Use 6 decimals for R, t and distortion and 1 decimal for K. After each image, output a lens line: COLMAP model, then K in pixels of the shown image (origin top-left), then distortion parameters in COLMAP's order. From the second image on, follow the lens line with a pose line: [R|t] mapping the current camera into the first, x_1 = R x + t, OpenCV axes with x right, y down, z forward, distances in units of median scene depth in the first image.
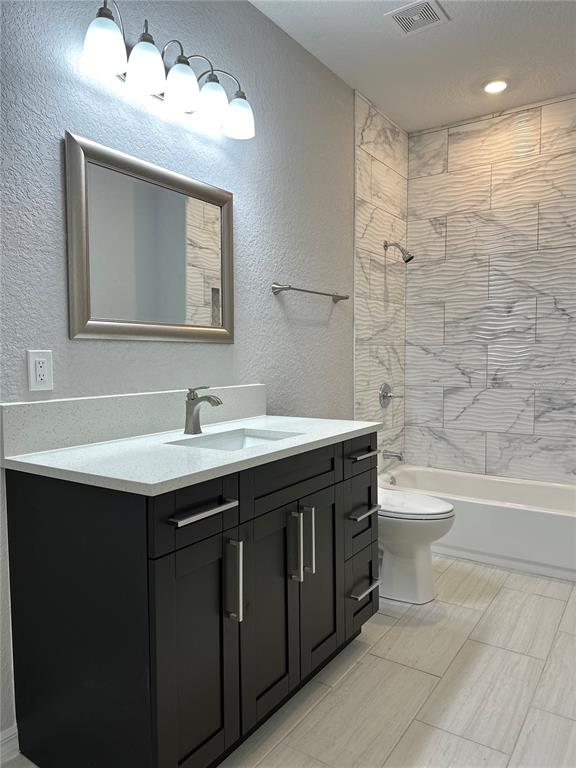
lens RADIAL K [[535.9, 0, 284.7], [0, 535.9, 380.7], [0, 0, 1]] dist [0.033418, -0.030709]
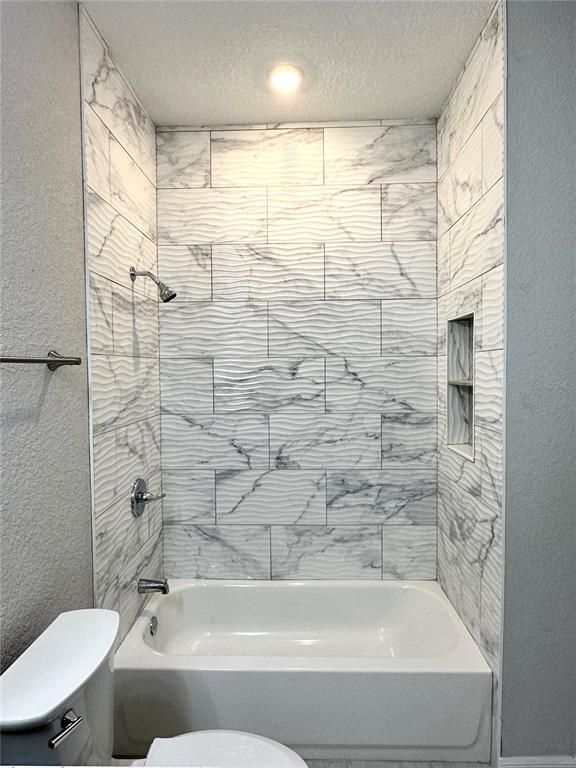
lens RADIAL K [[459.2, 0, 284.7], [0, 459.2, 387.6], [0, 0, 1]] dist [0.004789, -0.001591]
pose [[0.843773, -0.020620, 0.536303, 0.037716], [0.032118, 0.999411, -0.012105, -0.098965], [-0.535738, 0.027439, 0.843939, 0.428170]]
